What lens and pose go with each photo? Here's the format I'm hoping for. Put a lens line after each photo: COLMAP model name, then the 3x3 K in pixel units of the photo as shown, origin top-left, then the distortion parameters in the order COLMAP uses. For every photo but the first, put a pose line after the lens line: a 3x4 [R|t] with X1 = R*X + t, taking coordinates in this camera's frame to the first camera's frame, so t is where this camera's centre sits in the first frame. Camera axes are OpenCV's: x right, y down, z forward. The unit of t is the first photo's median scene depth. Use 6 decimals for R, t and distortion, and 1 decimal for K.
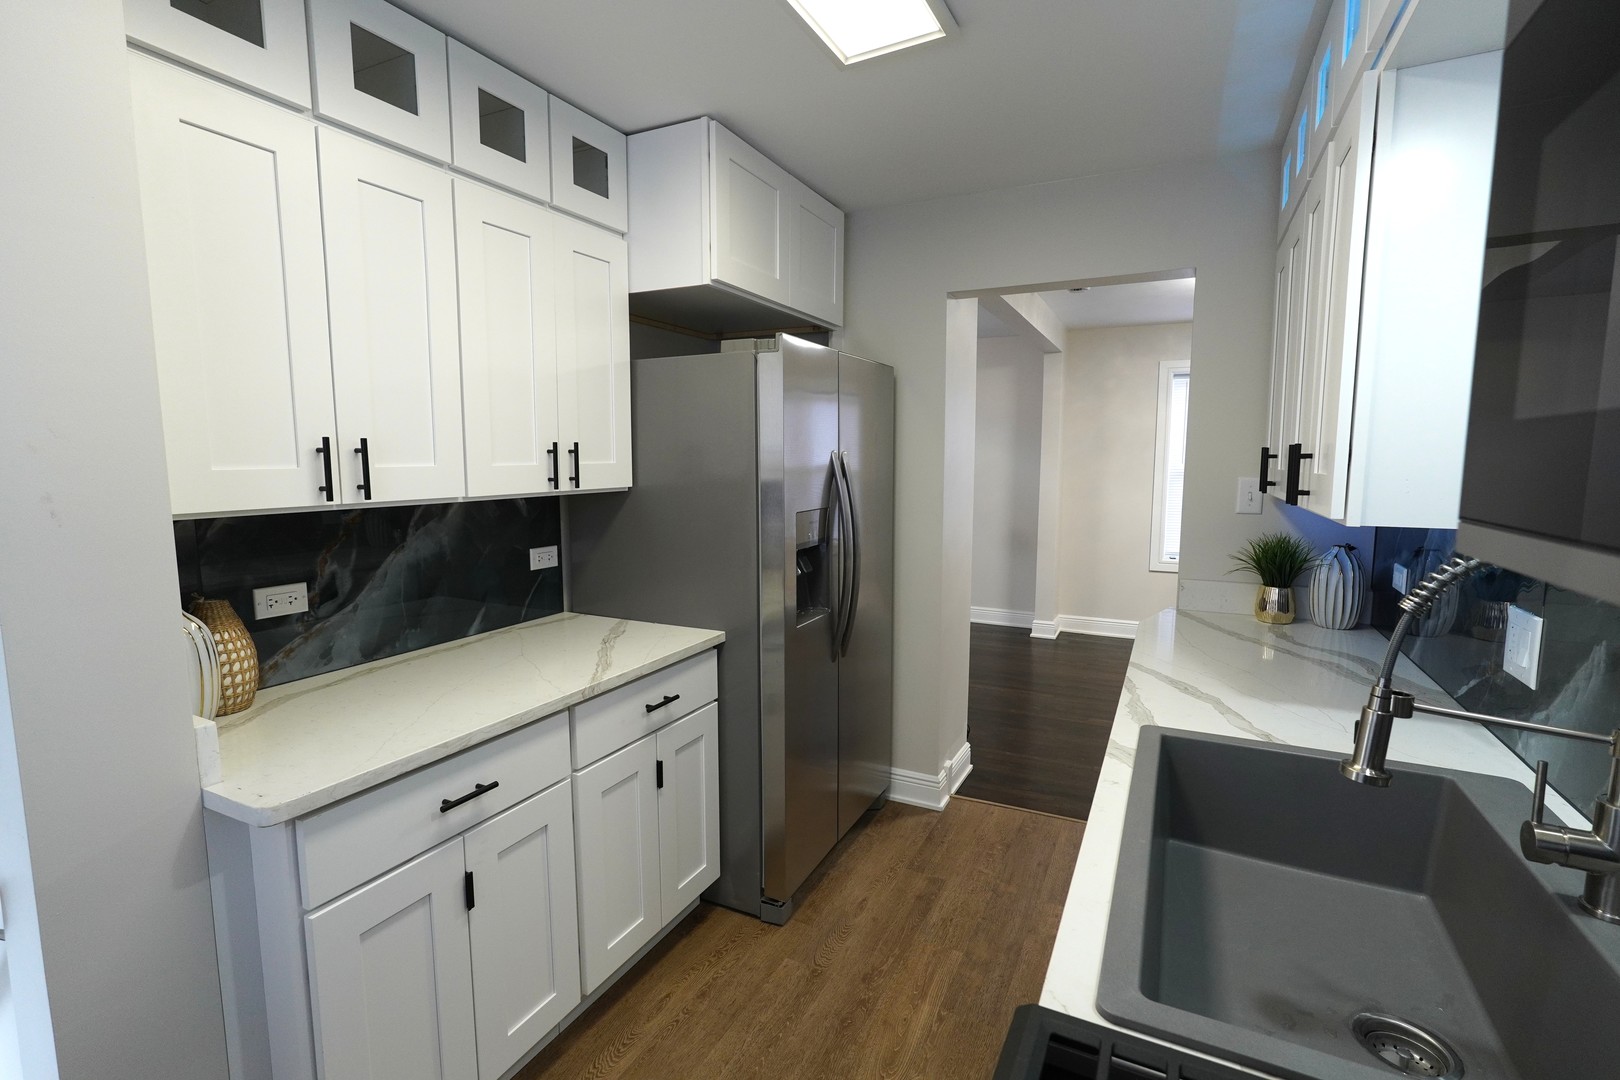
lens RADIAL K [[748.7, 0, 811.6], [0, 748.7, 544.2], [0, 0, 1]] dist [-0.003514, -0.000296]
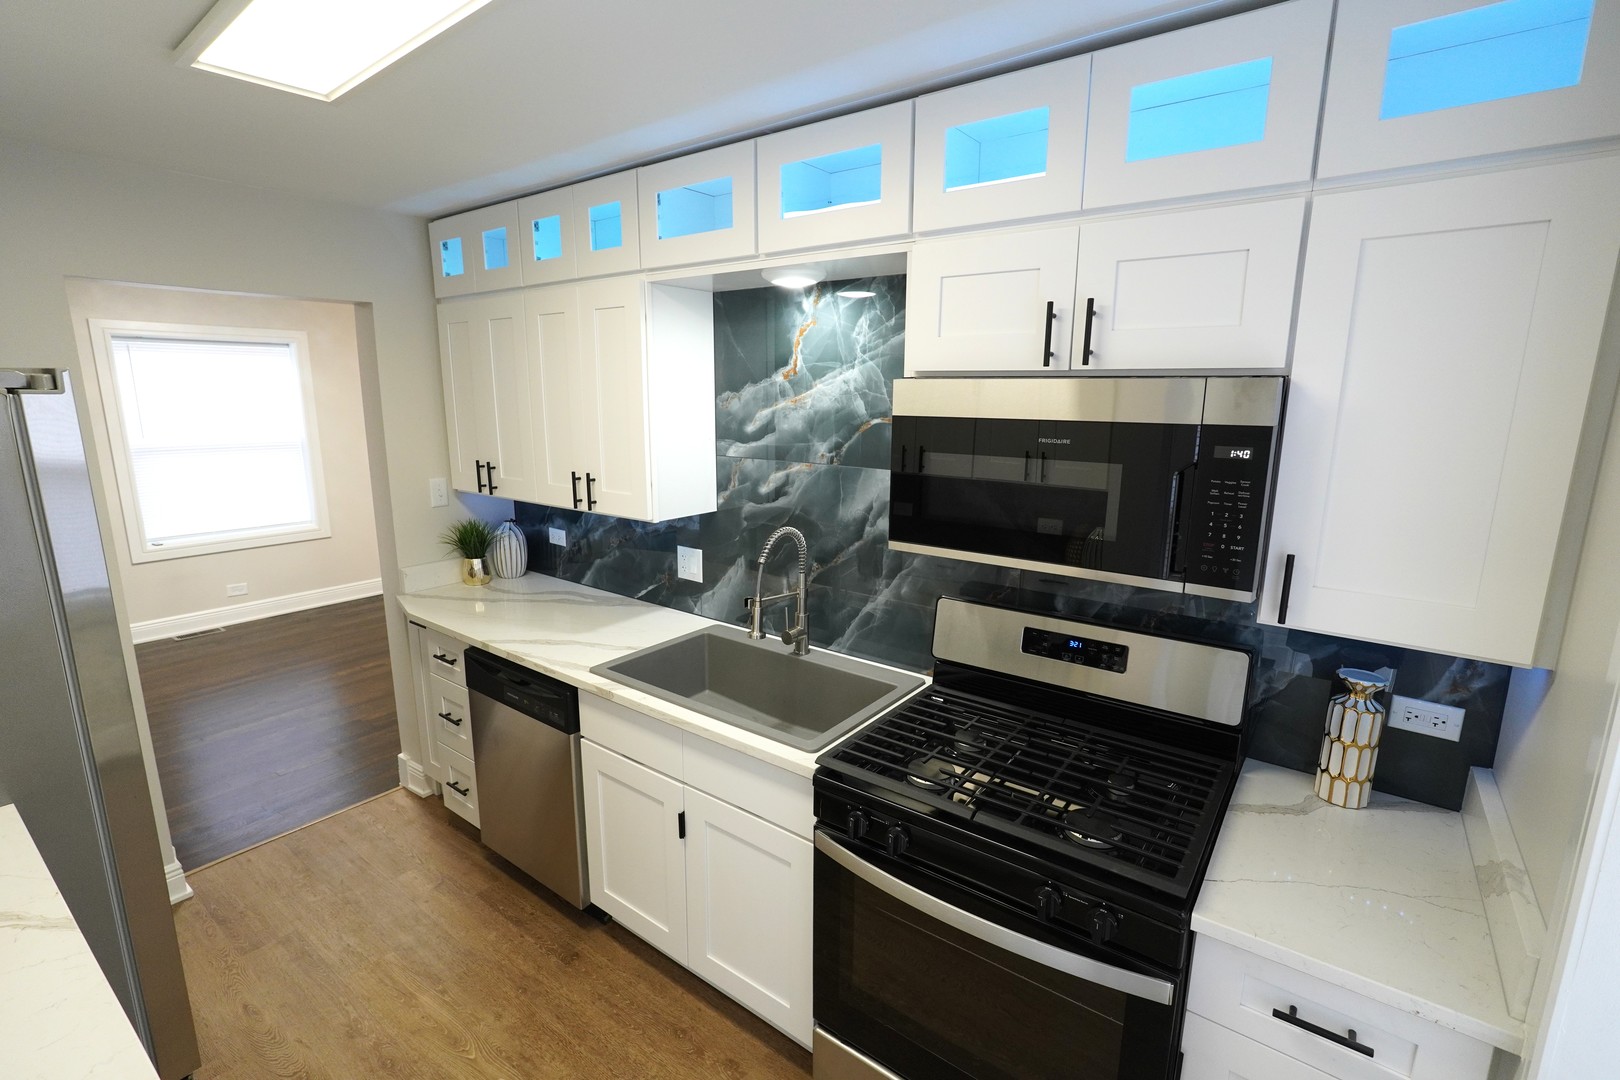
lens RADIAL K [[748.7, 0, 803.3], [0, 748.7, 542.2], [0, 0, 1]] dist [-0.003514, -0.000296]
pose [[0.182346, -0.198816, 0.962924, -0.745252], [0.105143, 0.977670, 0.181950, -0.203131], [-0.977596, 0.068067, 0.199179, 0.200323]]
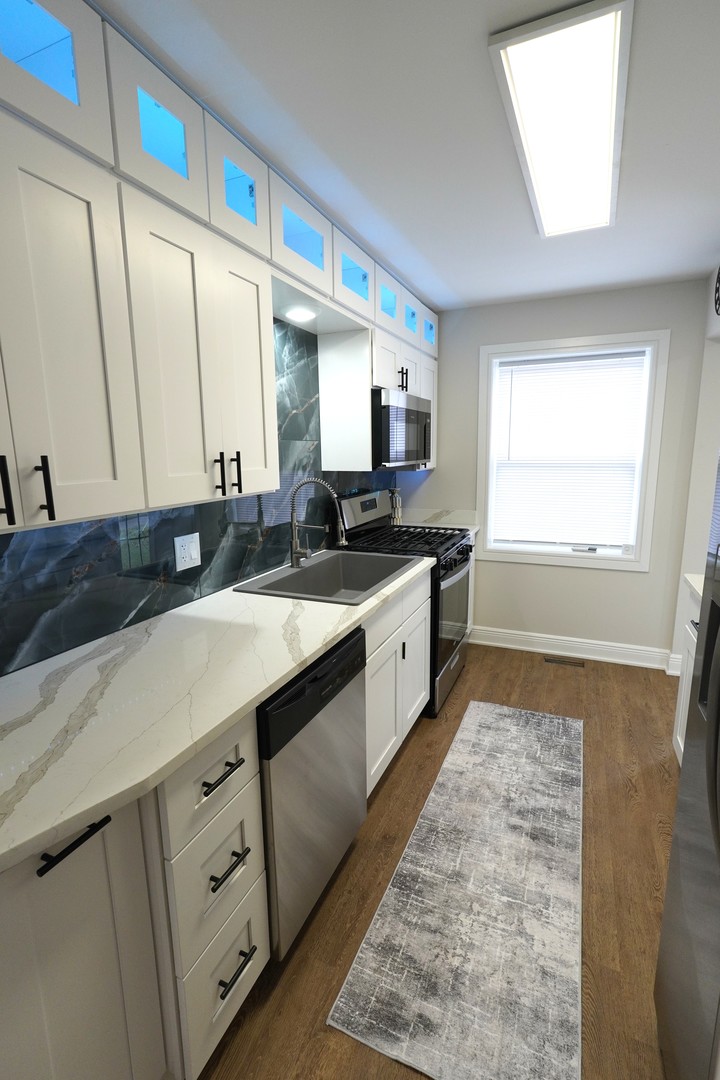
lens RADIAL K [[499.1, 0, 353.6], [0, 499.1, 540.6], [0, 0, 1]] dist [-0.003514, -0.000296]
pose [[-0.998884, 0.023282, -0.041097, 0.406882], [0.010386, 0.957047, 0.289748, -0.217254], [0.046077, 0.288998, -0.956220, 1.746293]]
